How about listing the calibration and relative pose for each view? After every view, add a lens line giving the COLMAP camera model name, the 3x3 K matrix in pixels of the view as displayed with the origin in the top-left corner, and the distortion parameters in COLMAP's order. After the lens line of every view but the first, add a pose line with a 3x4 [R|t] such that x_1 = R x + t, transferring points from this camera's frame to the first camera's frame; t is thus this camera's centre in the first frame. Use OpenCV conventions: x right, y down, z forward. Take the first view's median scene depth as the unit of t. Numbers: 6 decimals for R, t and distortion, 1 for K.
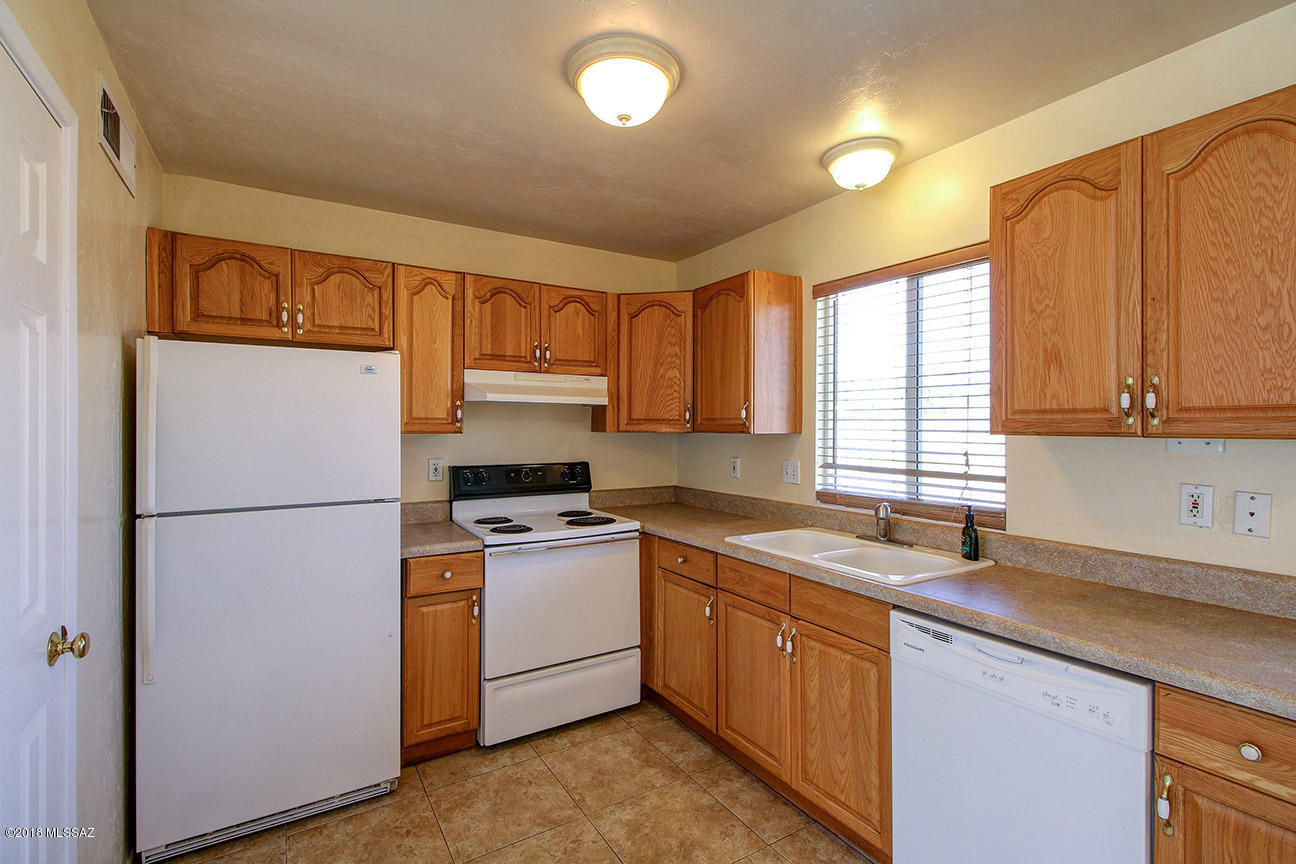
lens RADIAL K [[594.6, 0, 650.2], [0, 594.6, 424.3], [0, 0, 1]] dist [0.020707, -0.007510]
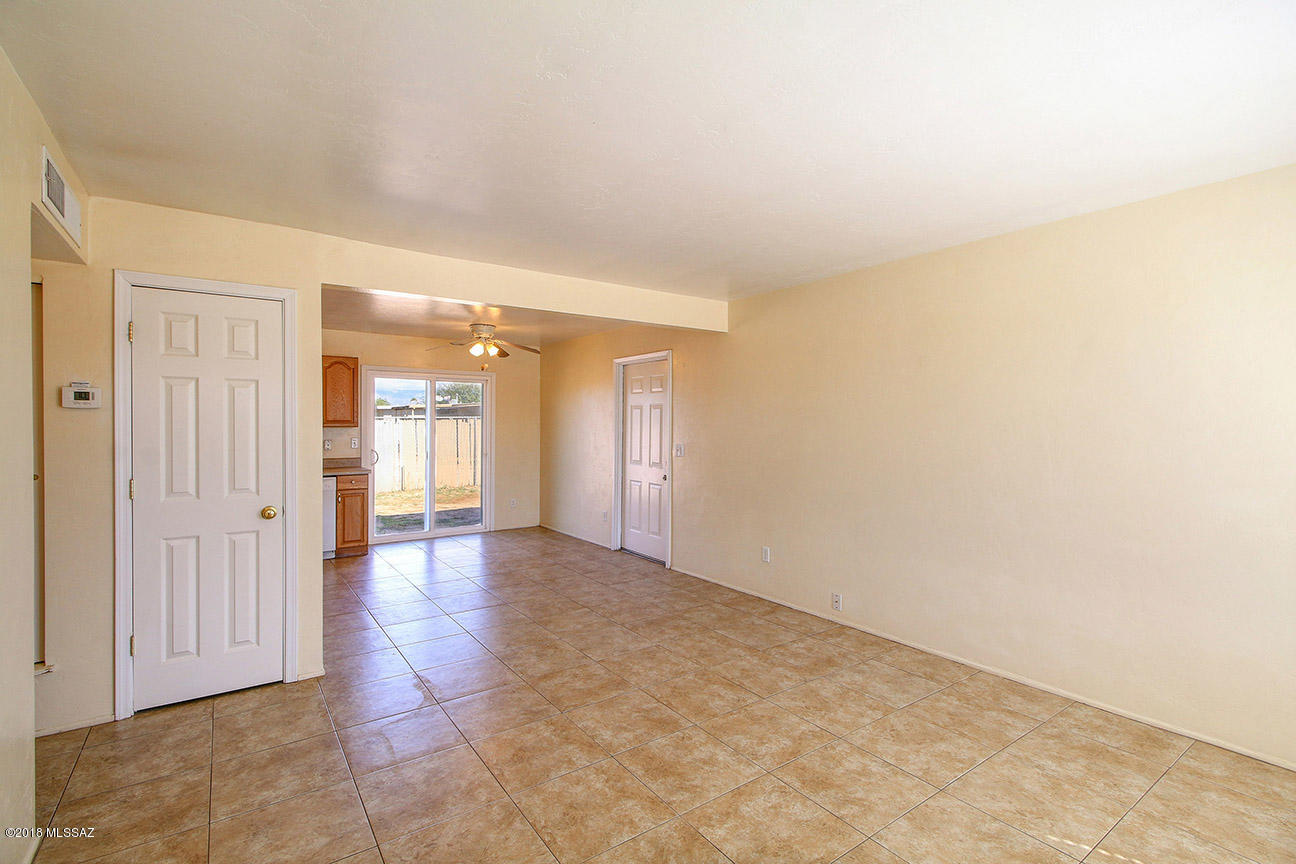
lens RADIAL K [[594.6, 0, 645.1], [0, 594.6, 432.6], [0, 0, 1]] dist [0.020707, -0.007510]
pose [[-0.060586, -0.015329, 0.998045, -2.122519], [-0.003438, 0.999879, 0.015148, -0.006059], [-0.998157, -0.002514, -0.060631, -0.619395]]
